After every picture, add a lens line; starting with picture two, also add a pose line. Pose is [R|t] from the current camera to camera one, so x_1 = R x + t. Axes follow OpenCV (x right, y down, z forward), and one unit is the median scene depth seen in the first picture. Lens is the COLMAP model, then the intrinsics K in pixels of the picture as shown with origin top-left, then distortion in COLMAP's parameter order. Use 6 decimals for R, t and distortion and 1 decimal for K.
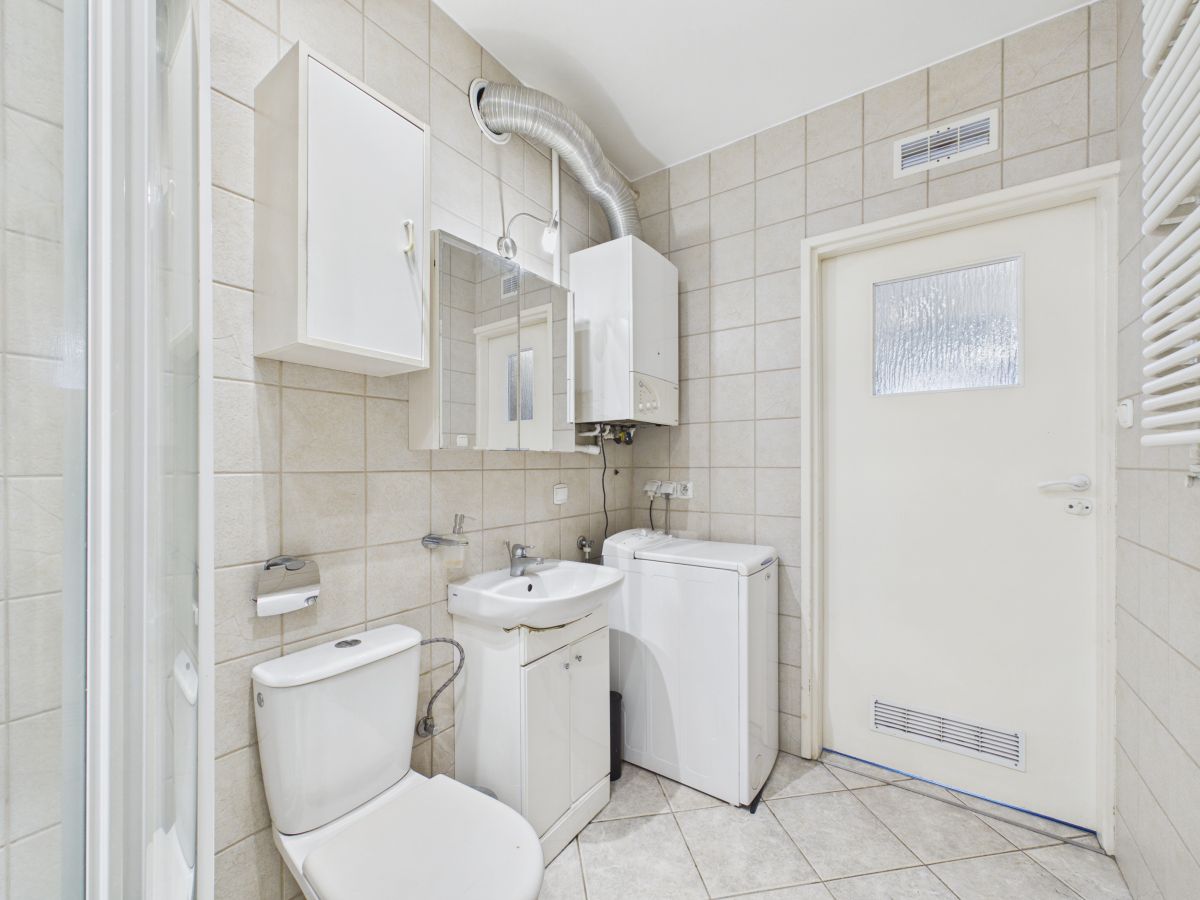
lens RADIAL K [[484.3, 0, 592.7], [0, 484.3, 468.0], [0, 0, 1]] dist [0.000774, 0.000271]
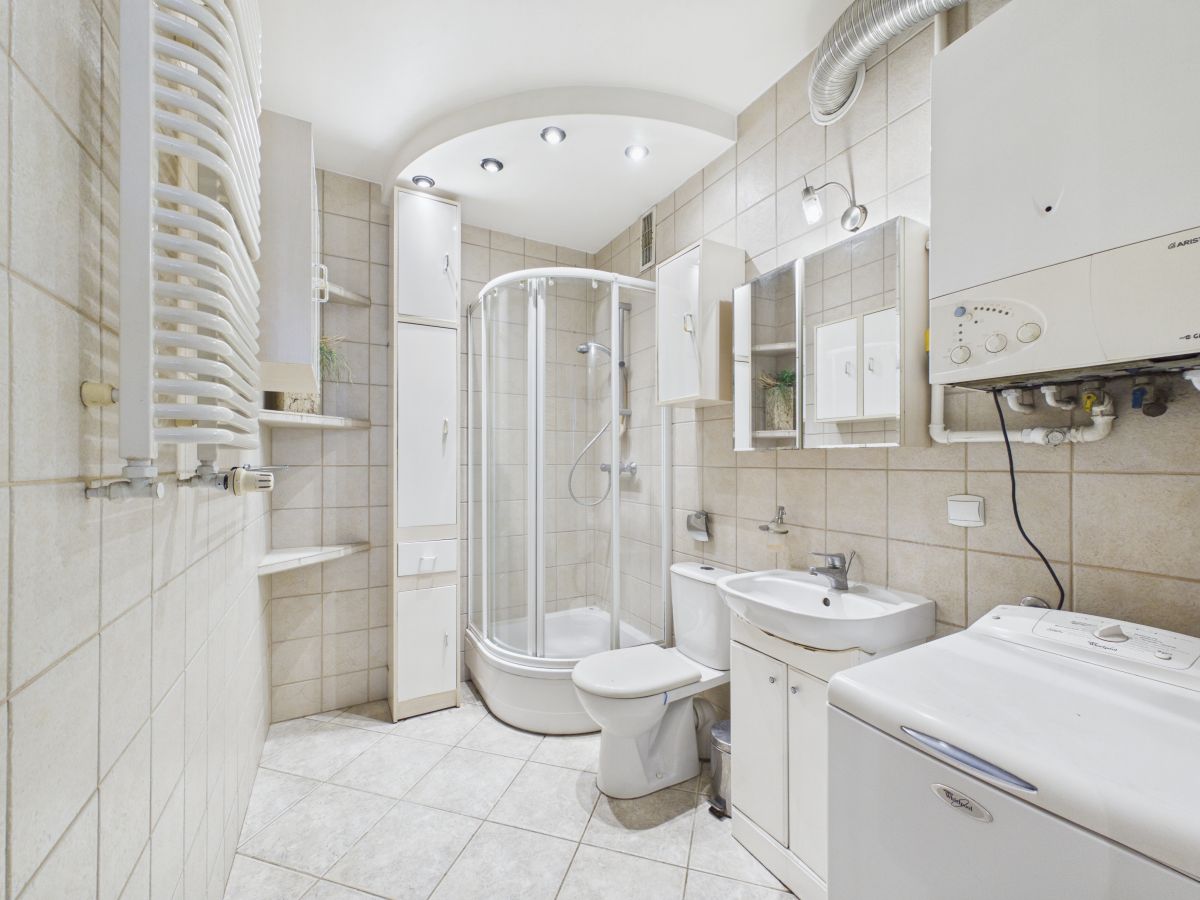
lens RADIAL K [[484.3, 0, 599.5], [0, 484.3, 455.1], [0, 0, 1]] dist [0.000774, 0.000271]
pose [[-0.431161, -0.008000, -0.902240, 1.092602], [-0.005458, 0.999966, -0.006258, -0.019919], [0.902259, 0.002227, -0.431189, 1.291636]]
